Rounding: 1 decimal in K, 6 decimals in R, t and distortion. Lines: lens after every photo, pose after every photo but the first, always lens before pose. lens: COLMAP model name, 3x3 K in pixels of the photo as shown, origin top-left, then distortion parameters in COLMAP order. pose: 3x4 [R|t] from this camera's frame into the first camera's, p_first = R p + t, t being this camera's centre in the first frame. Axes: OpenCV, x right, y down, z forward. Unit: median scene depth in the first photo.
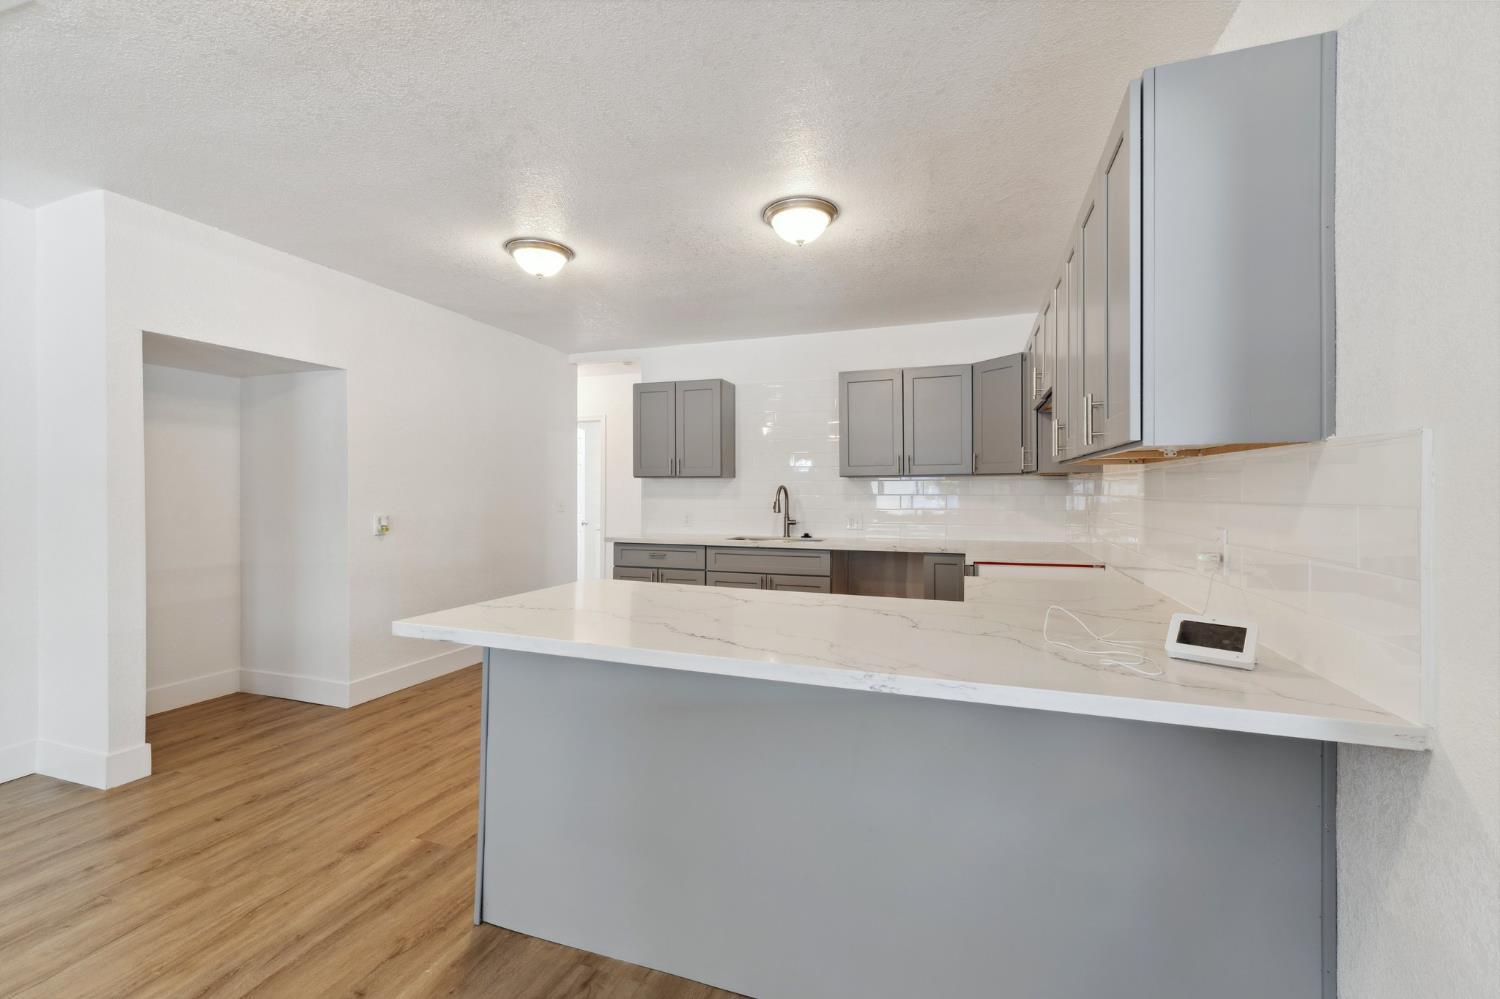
lens RADIAL K [[640.9, 0, 755.2], [0, 640.9, 492.1], [0, 0, 1]] dist [0.005026, -0.000271]
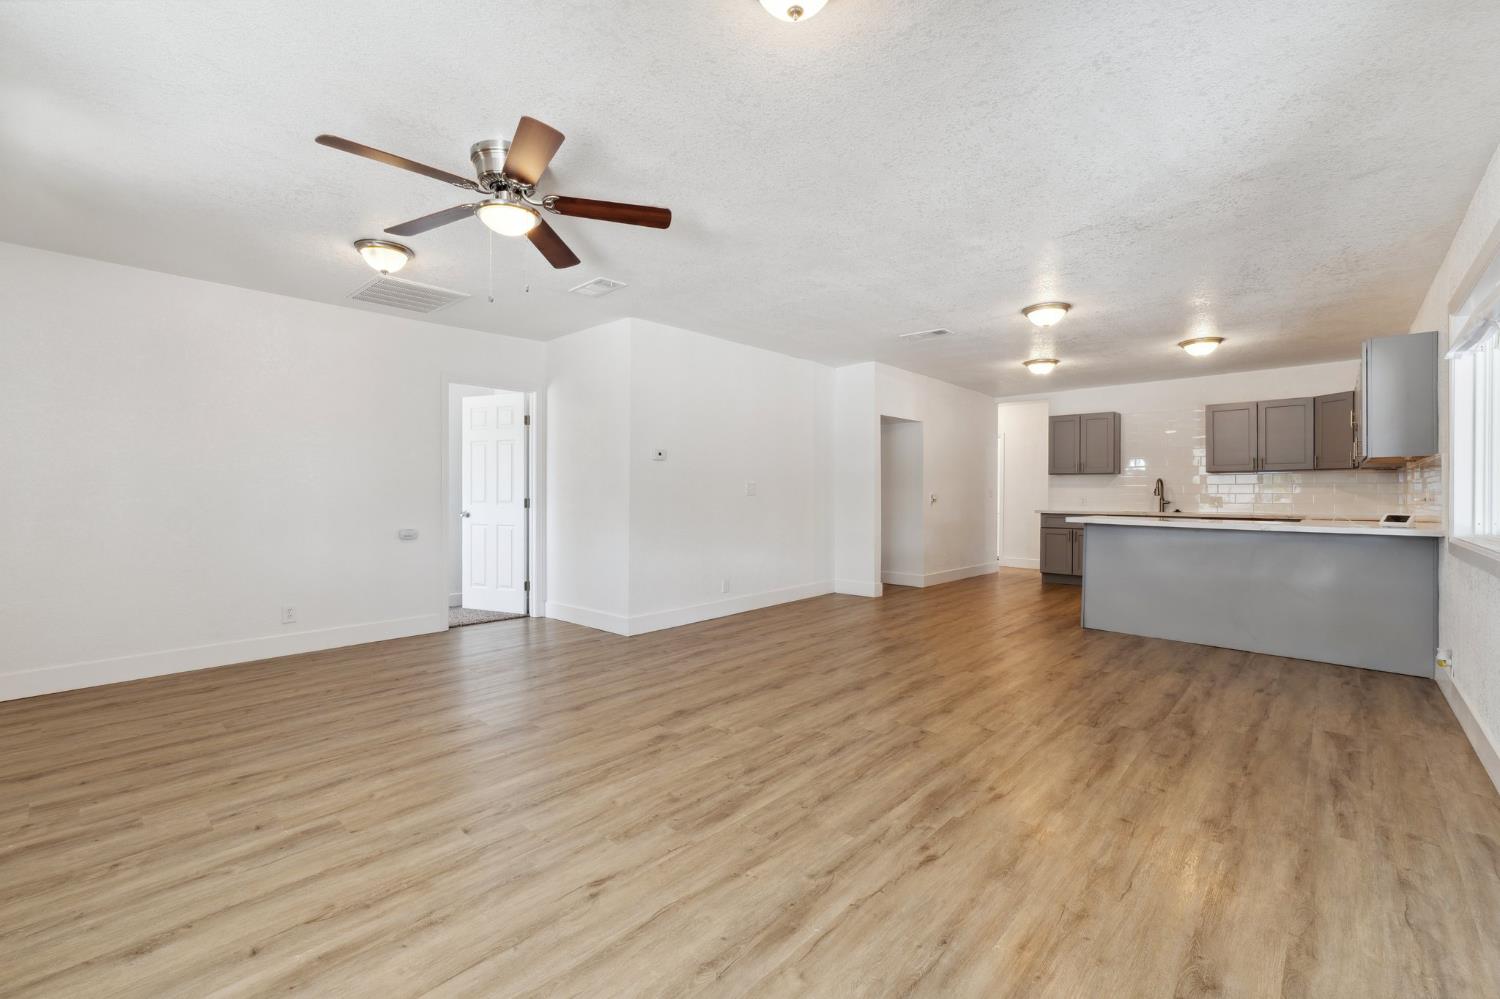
lens RADIAL K [[640.9, 0, 742.9], [0, 640.9, 492.1], [0, 0, 1]] dist [0.005026, -0.000271]
pose [[0.918563, 0.000826, -0.395273, -0.360437], [-0.002797, 0.999986, -0.004411, 0.043983], [0.395264, 0.005157, 0.918553, -1.110747]]
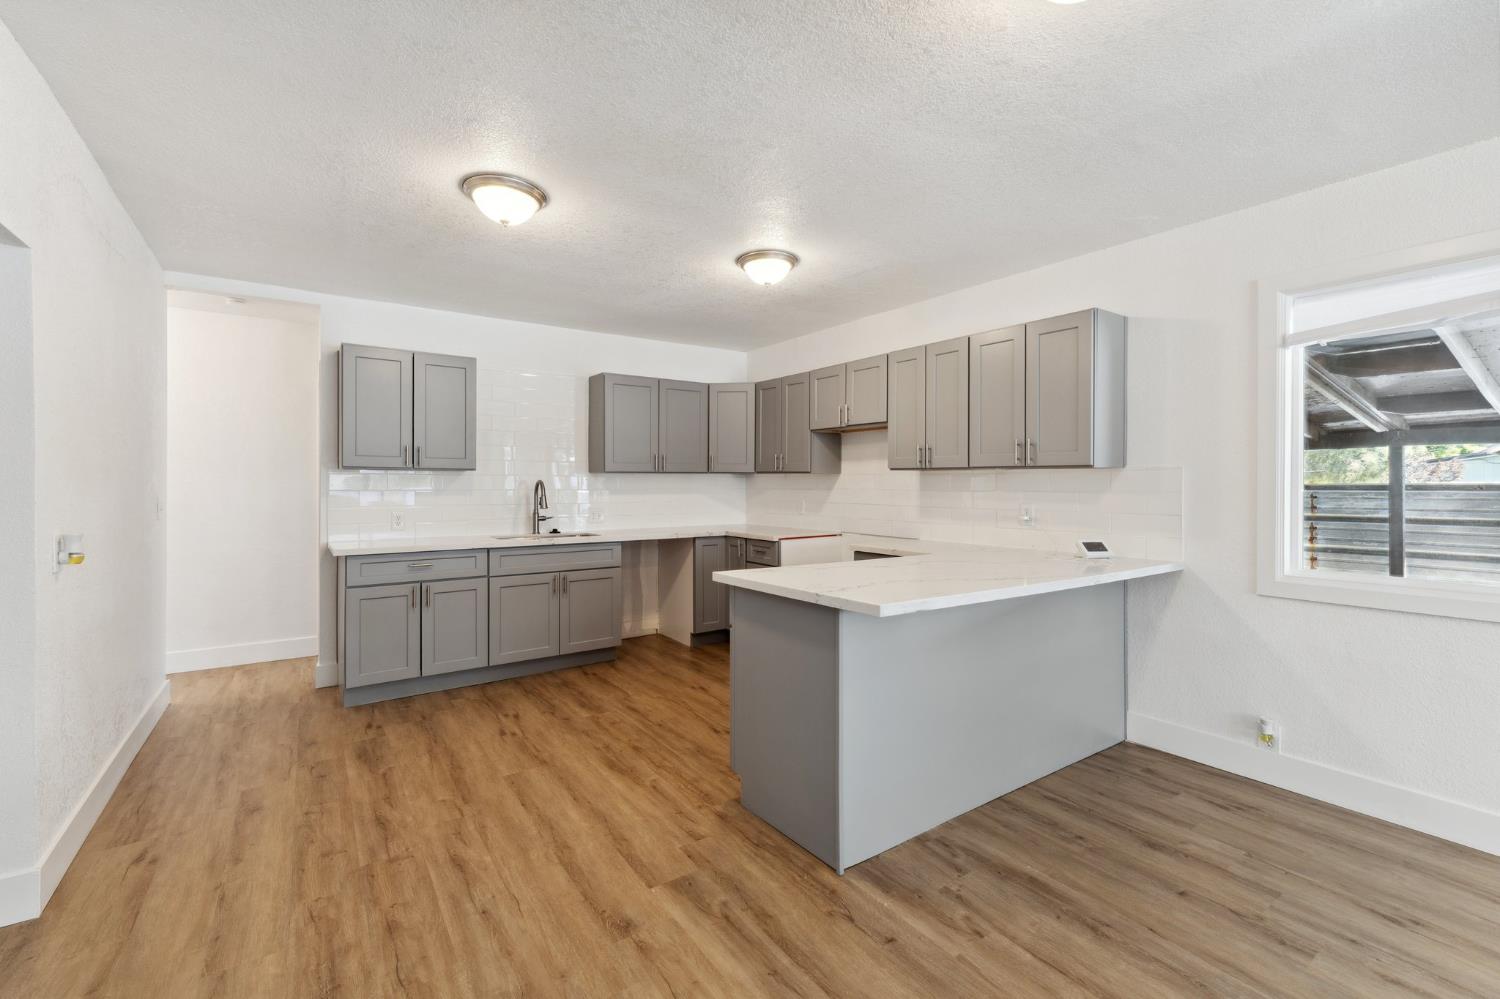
lens RADIAL K [[640.9, 0, 762.6], [0, 640.9, 487.0], [0, 0, 1]] dist [0.005026, -0.000271]
pose [[0.574780, -0.005389, 0.818290, -0.726428], [0.002264, 0.999985, 0.004995, -0.005075], [-0.818305, -0.001018, 0.574784, 0.239467]]
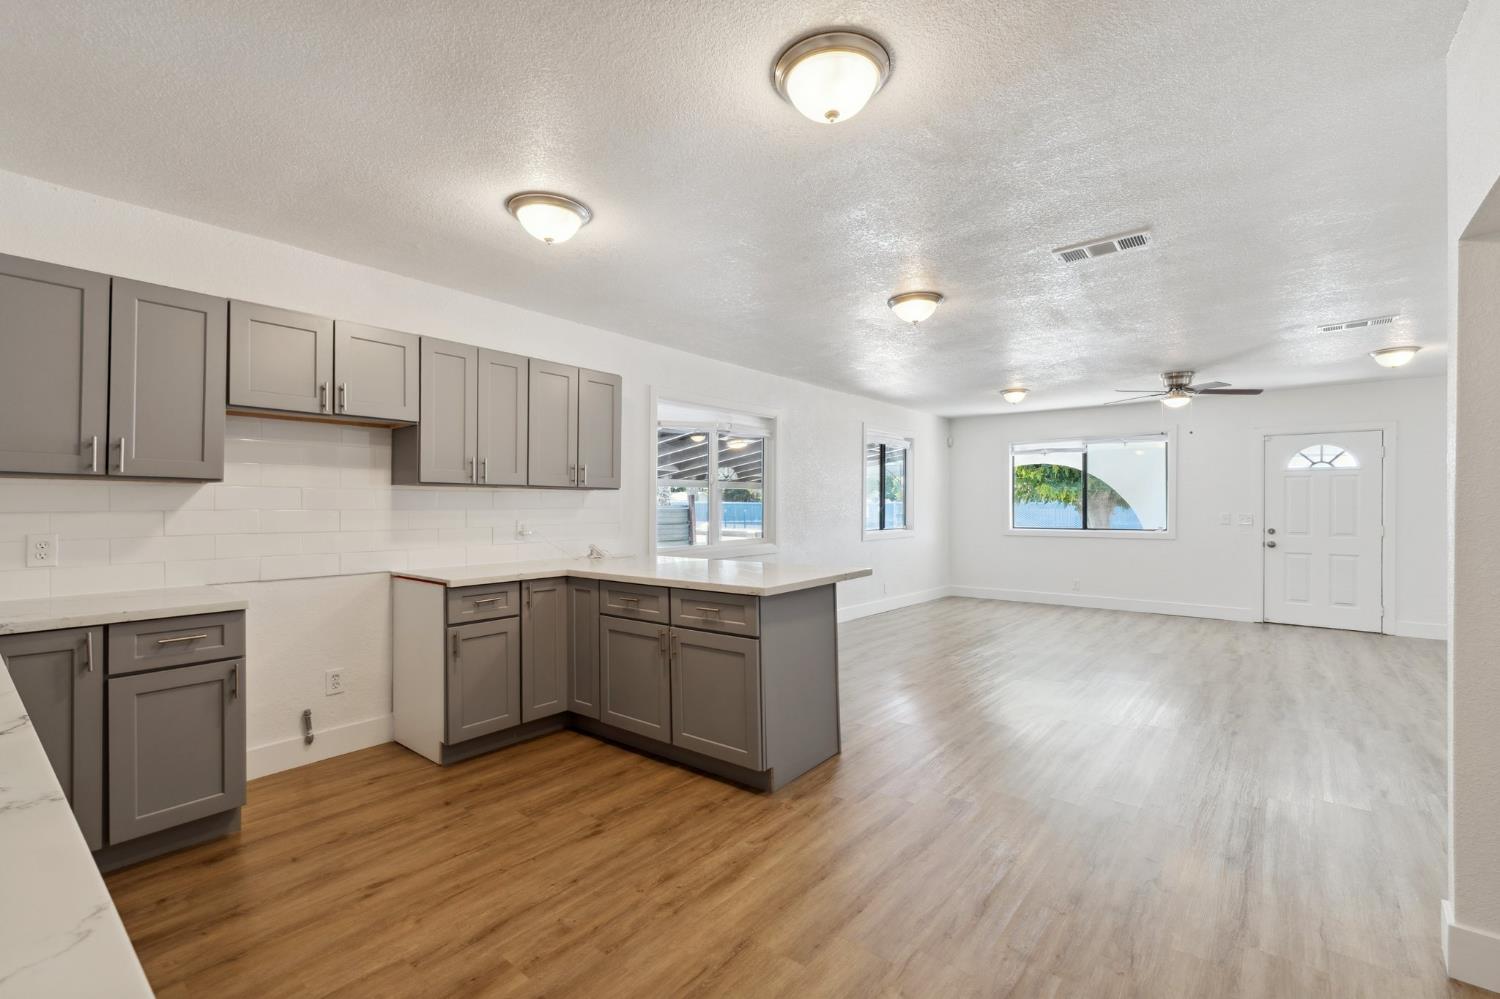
lens RADIAL K [[640.9, 0, 745.6], [0, 640.9, 503.6], [0, 0, 1]] dist [0.005026, -0.000271]
pose [[-0.937528, -0.002458, 0.347902, -0.408236], [-0.000521, 0.999984, 0.005663, -0.006891], [-0.347910, 0.005128, -0.937514, 1.386497]]
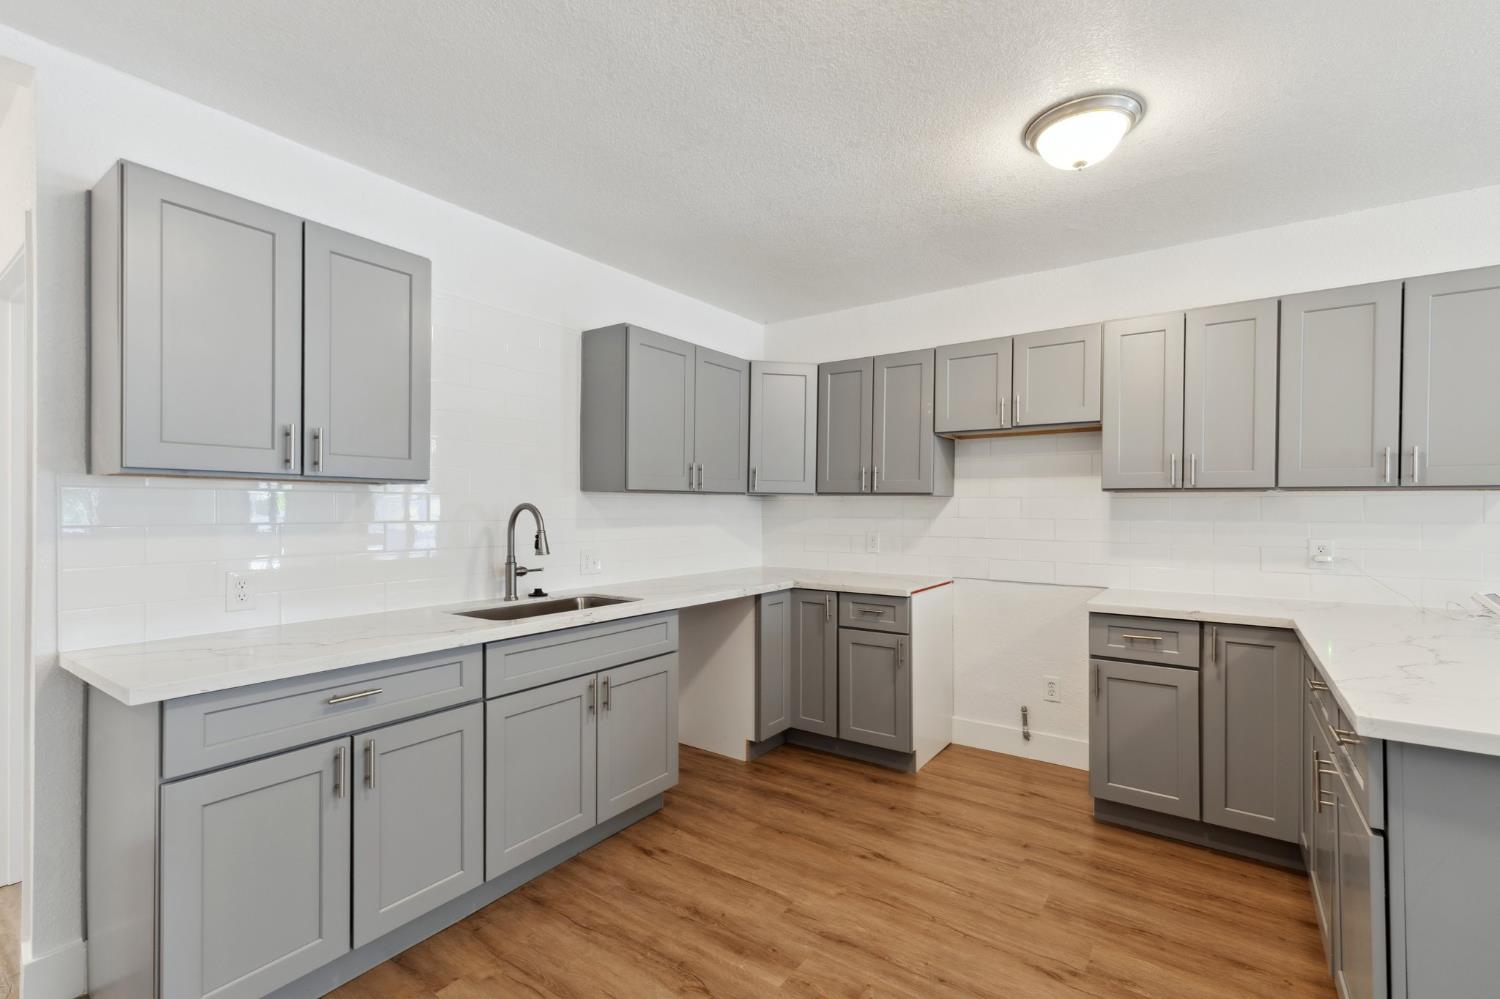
lens RADIAL K [[640.9, 0, 740.7], [0, 640.9, 513.3], [0, 0, 1]] dist [0.005026, -0.000271]
pose [[0.279856, -0.004842, 0.960030, -0.551923], [0.001353, 0.999988, 0.004649, -0.005720], [-0.960041, -0.000002, 0.279859, 0.907396]]
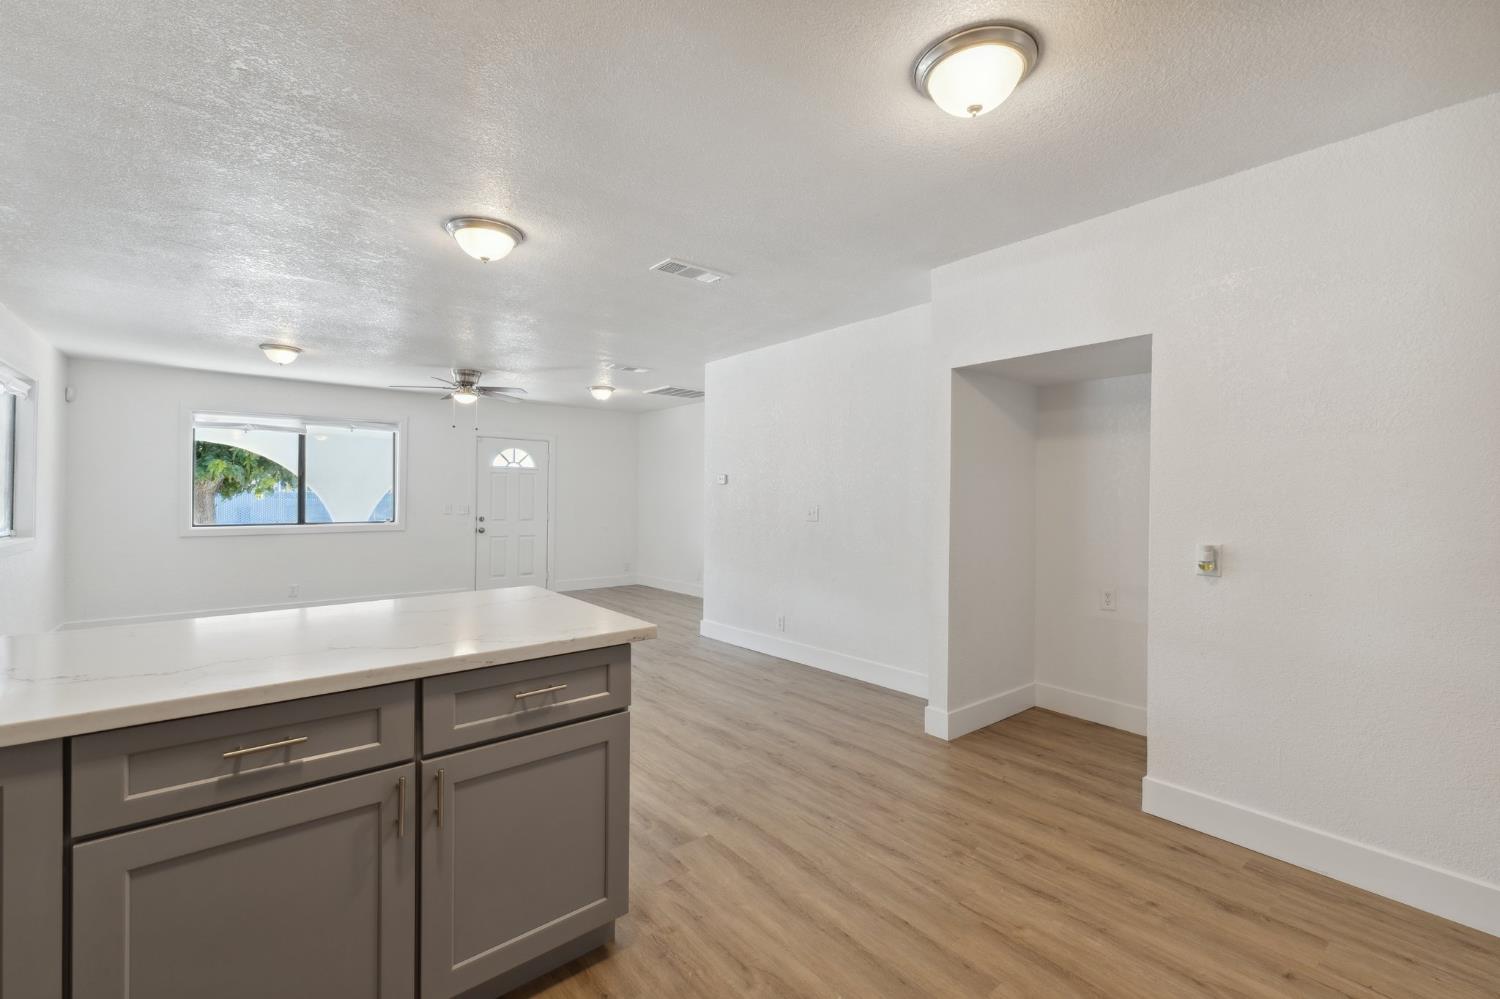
lens RADIAL K [[640.9, 0, 750.3], [0, 640.9, 498.5], [0, 0, 1]] dist [0.005026, -0.000271]
pose [[-0.528917, -0.003318, -0.848667, 0.201340], [-0.012966, 0.999907, 0.004172, -0.006478], [0.848574, 0.013211, -0.528911, 1.011817]]
